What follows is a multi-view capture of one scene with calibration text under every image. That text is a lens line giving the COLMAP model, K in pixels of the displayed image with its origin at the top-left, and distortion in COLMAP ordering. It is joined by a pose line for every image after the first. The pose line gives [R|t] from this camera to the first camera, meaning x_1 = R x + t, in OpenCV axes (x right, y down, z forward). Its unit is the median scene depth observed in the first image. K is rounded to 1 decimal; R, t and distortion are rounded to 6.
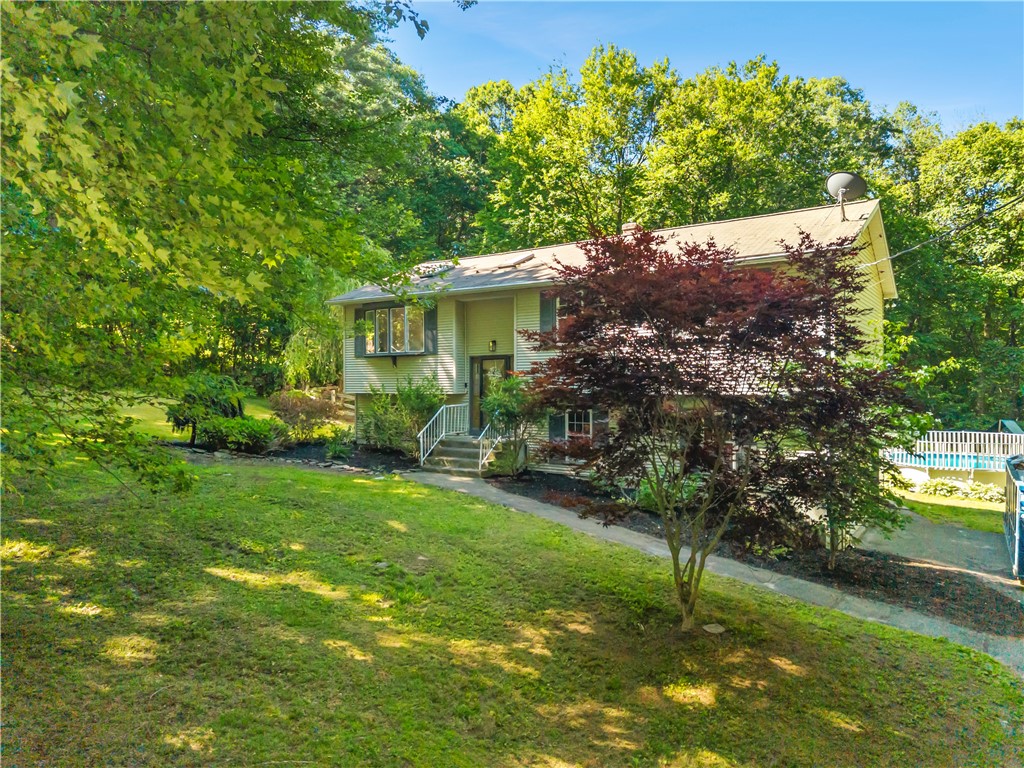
lens RADIAL K [[712.2, 0, 512.0], [0, 712.2, 384.0], [0, 0, 1]] dist [0.003447, -0.005108]
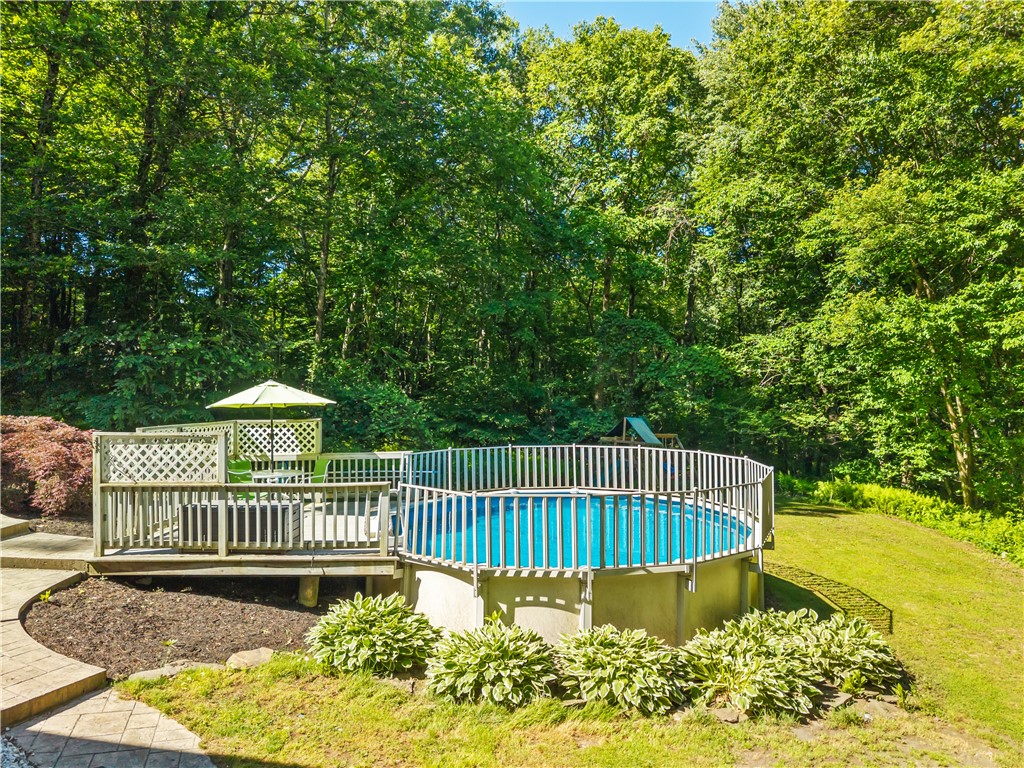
lens RADIAL K [[712.2, 0, 512.0], [0, 712.2, 384.0], [0, 0, 1]] dist [0.003447, -0.005108]
pose [[0.894745, -0.004094, 0.446559, 0.255278], [0.004948, 0.999987, -0.000746, 0.016567], [-0.446550, 0.002877, 0.894754, 0.394015]]
